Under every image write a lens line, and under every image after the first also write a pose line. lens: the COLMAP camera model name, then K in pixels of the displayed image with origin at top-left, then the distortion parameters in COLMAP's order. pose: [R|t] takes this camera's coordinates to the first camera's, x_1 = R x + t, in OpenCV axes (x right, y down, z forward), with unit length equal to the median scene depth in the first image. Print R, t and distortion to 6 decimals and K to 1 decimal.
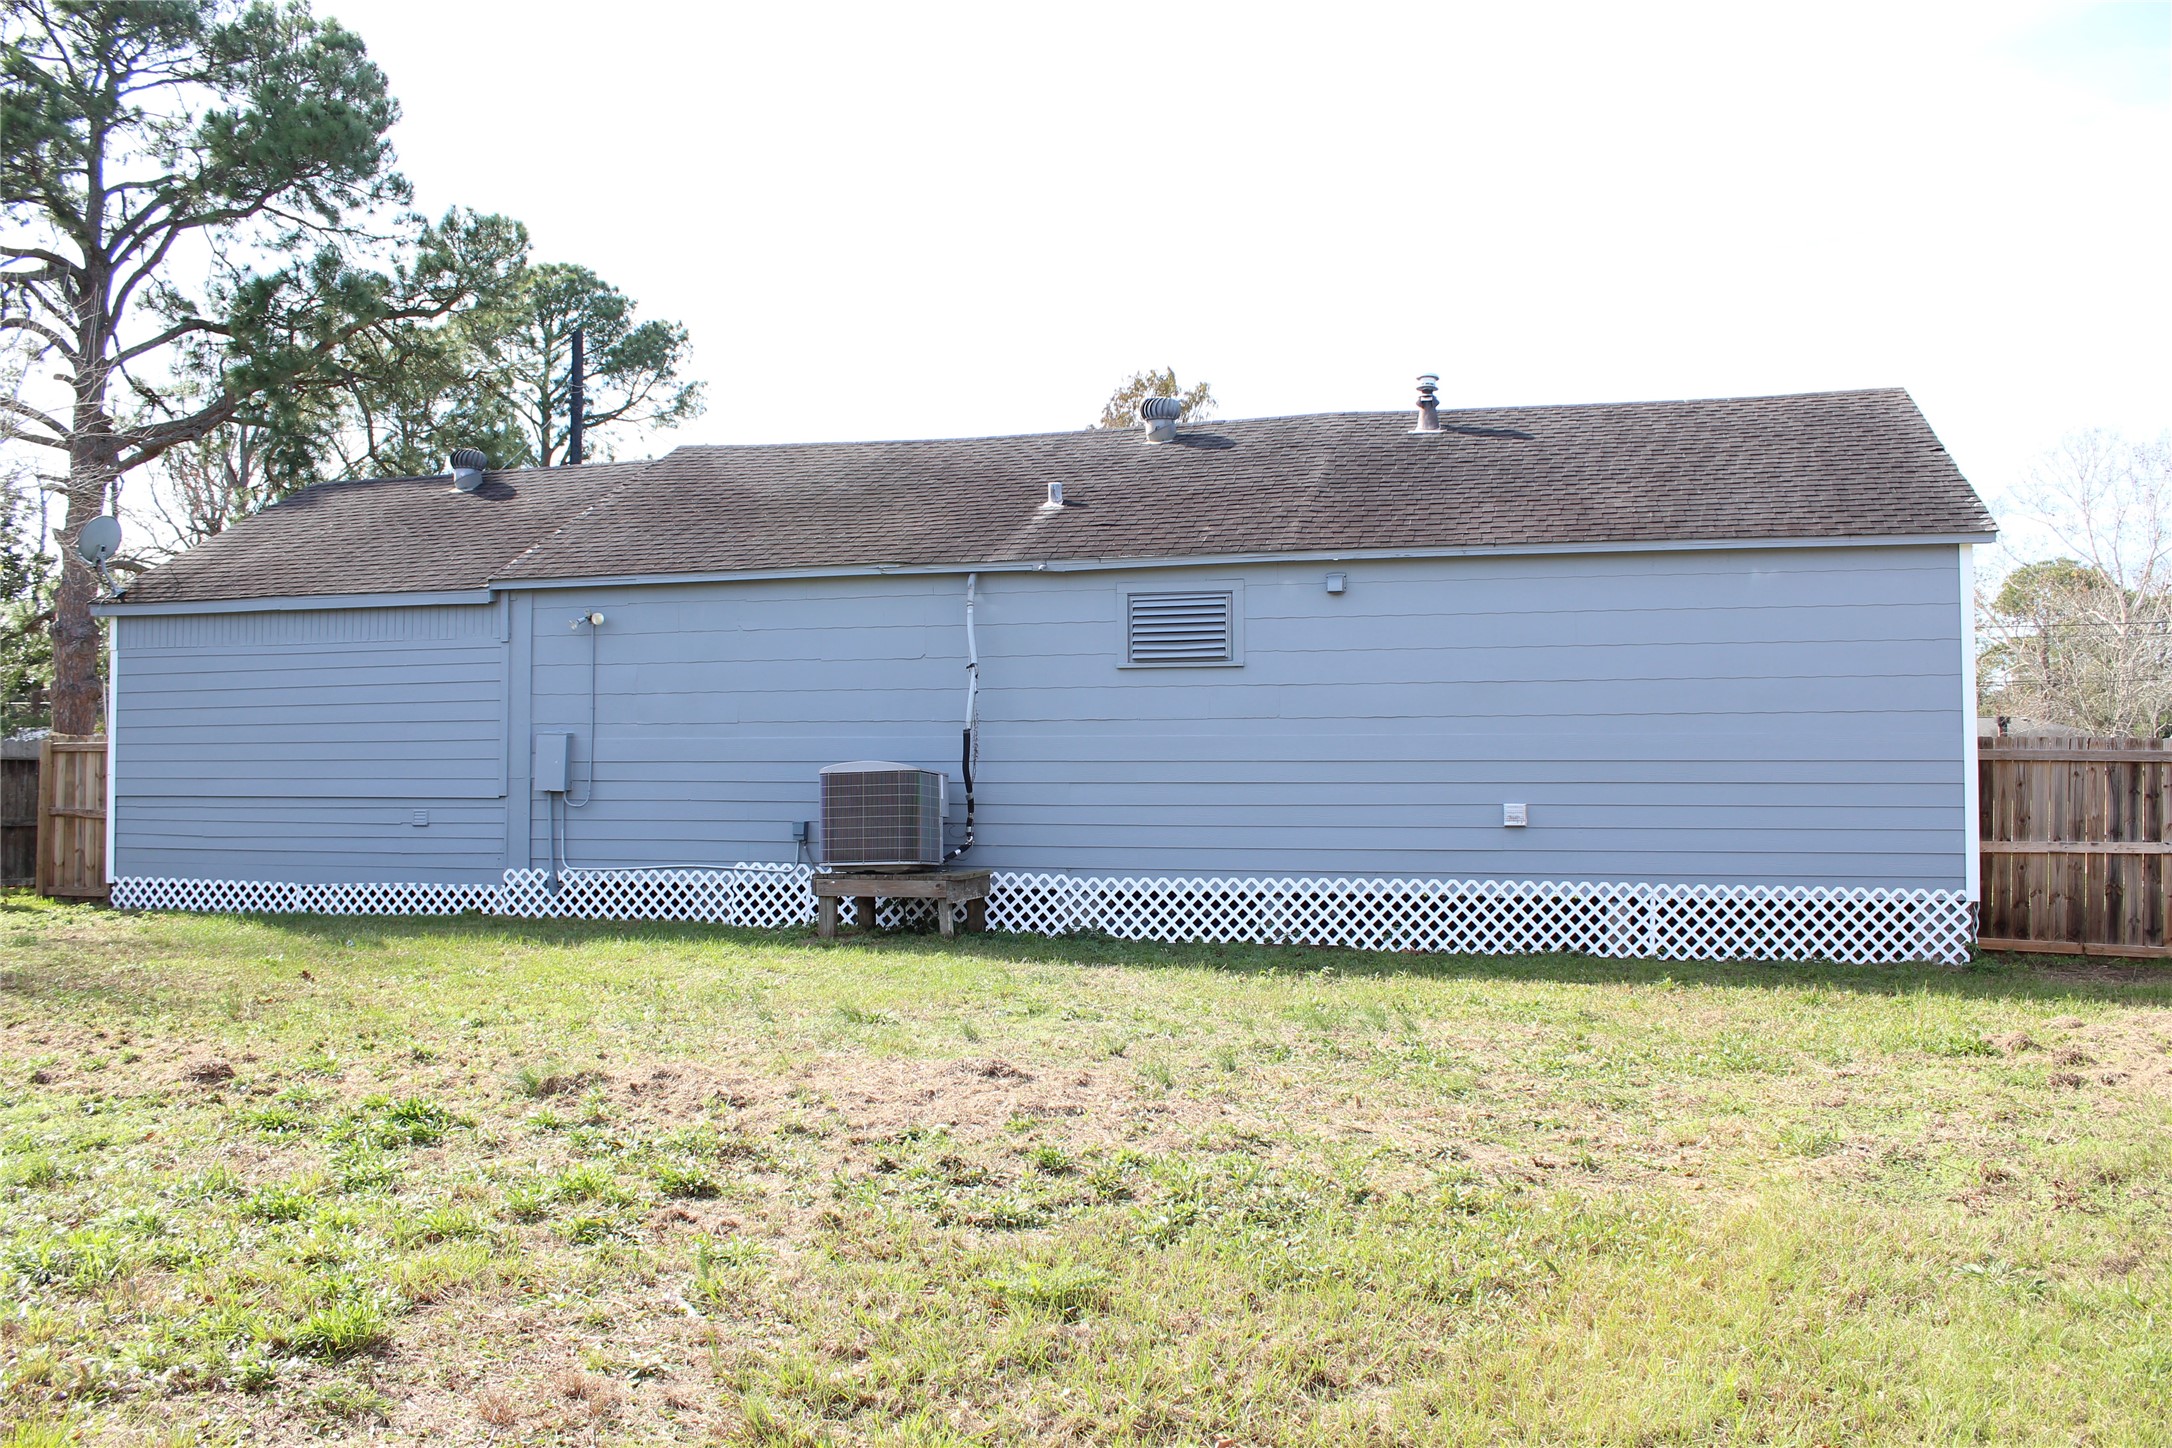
lens RADIAL K [[1822.9, 0, 1086.0], [0, 1822.9, 724.0], [0, 0, 1]] dist [-0.161024, 0.141815]
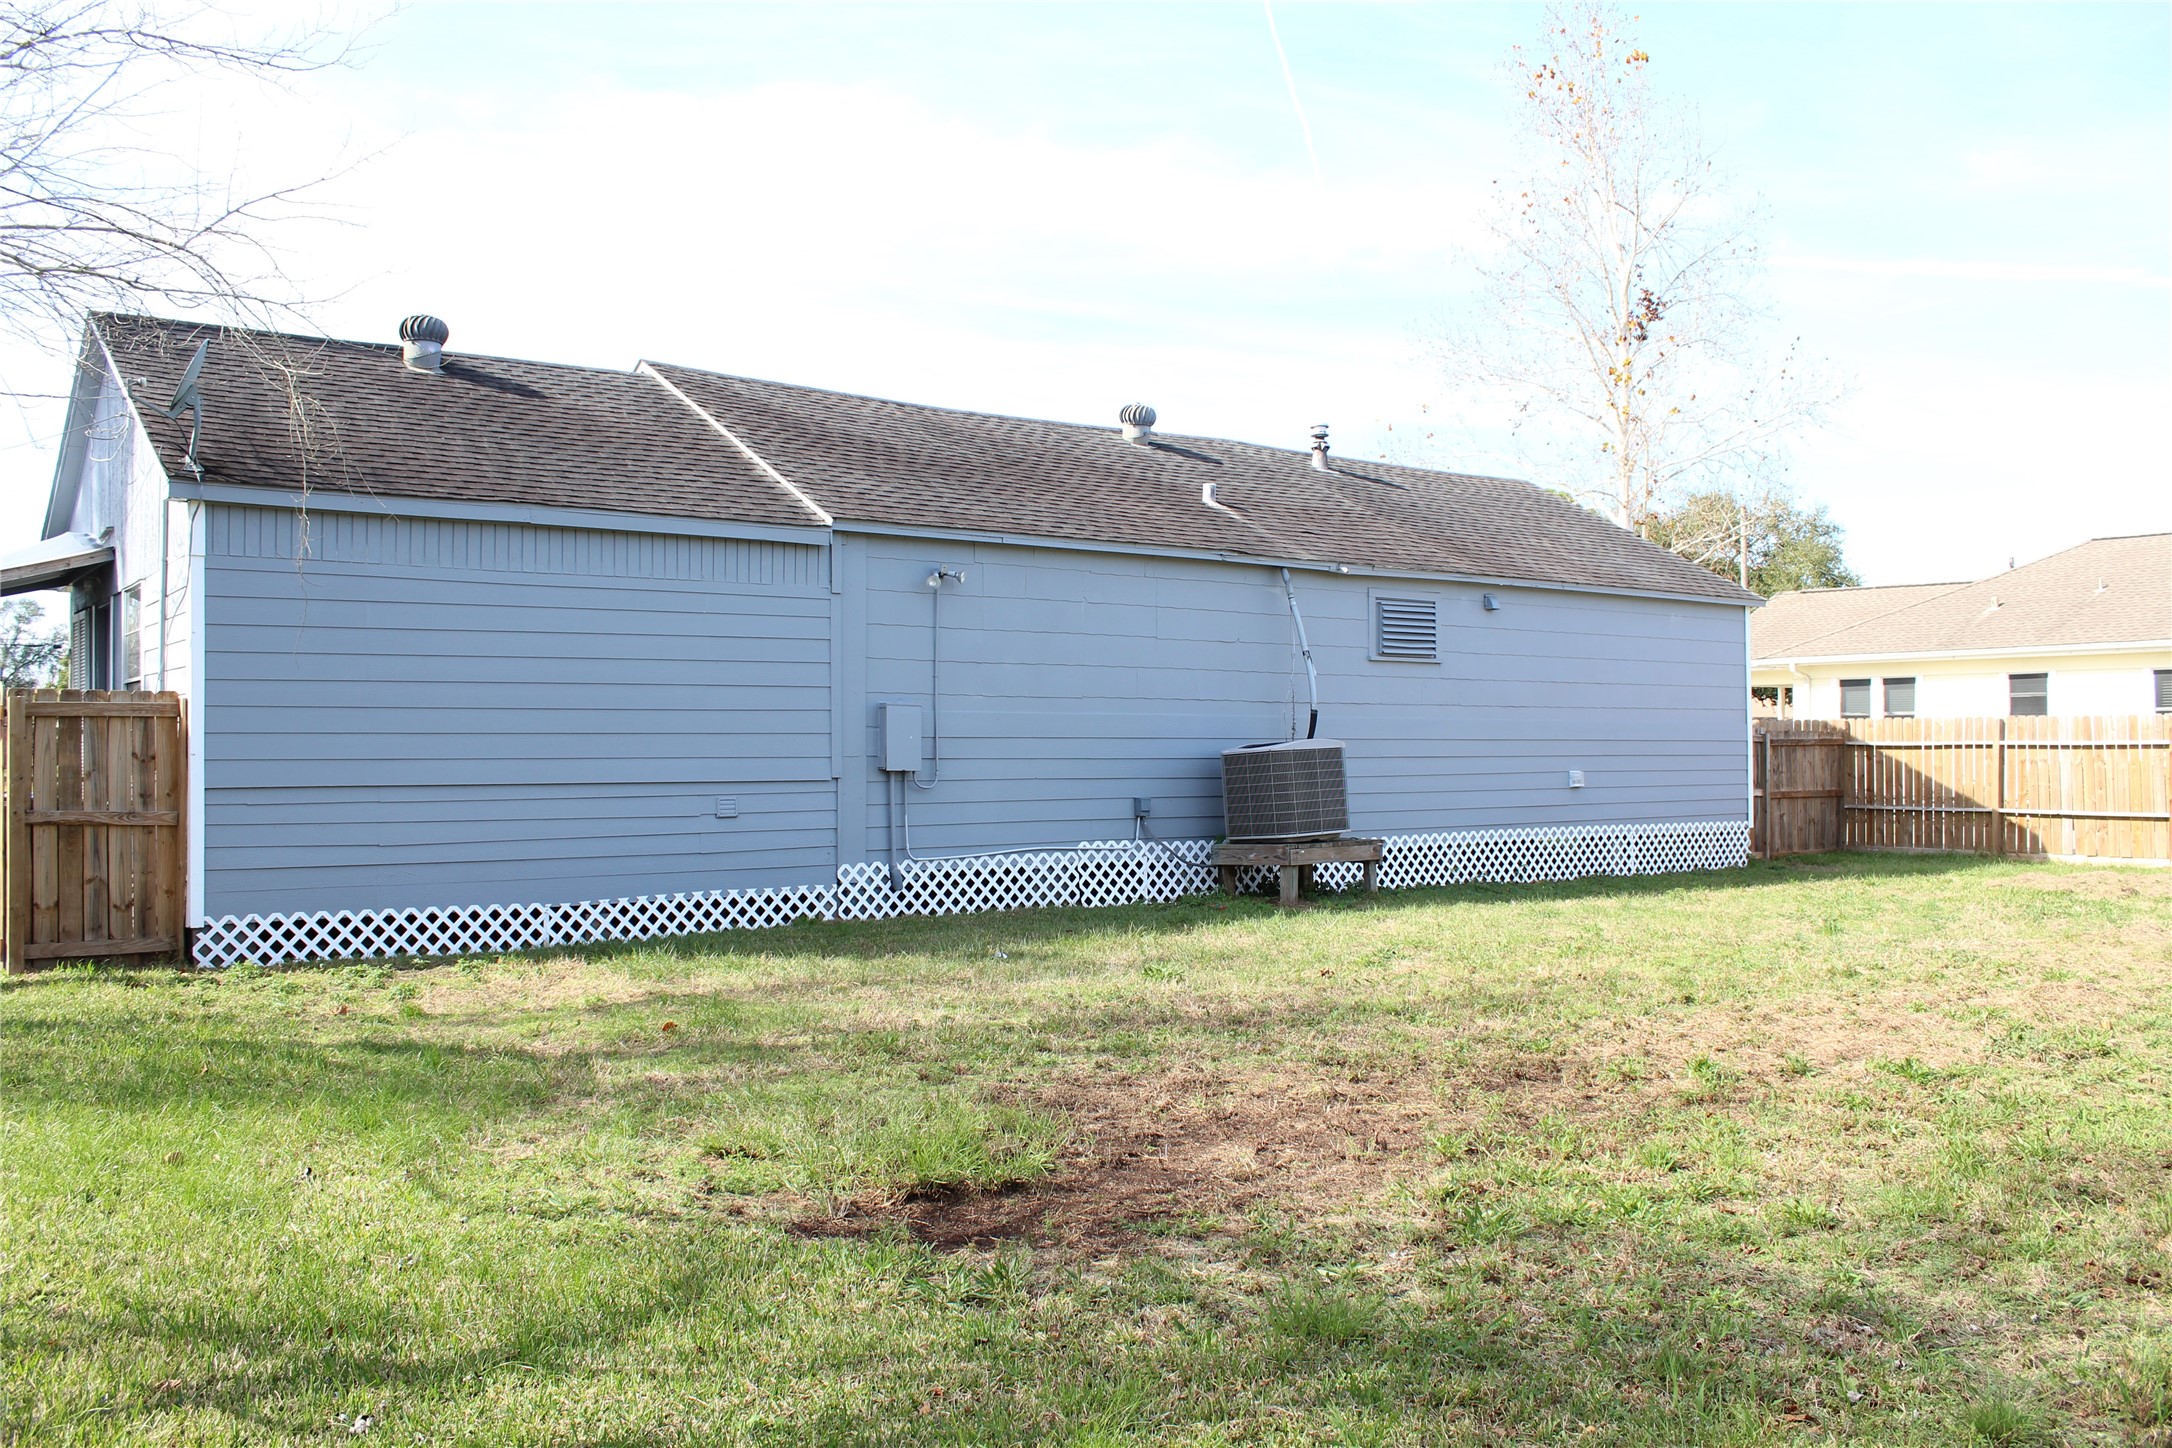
lens RADIAL K [[1822.9, 0, 1086.0], [0, 1822.9, 724.0], [0, 0, 1]] dist [-0.161024, 0.141815]
pose [[0.601789, 0.009424, 0.798600, -0.945202], [-0.023892, 0.999695, 0.006207, 0.007138], [-0.798298, -0.022815, 0.601830, 0.403601]]
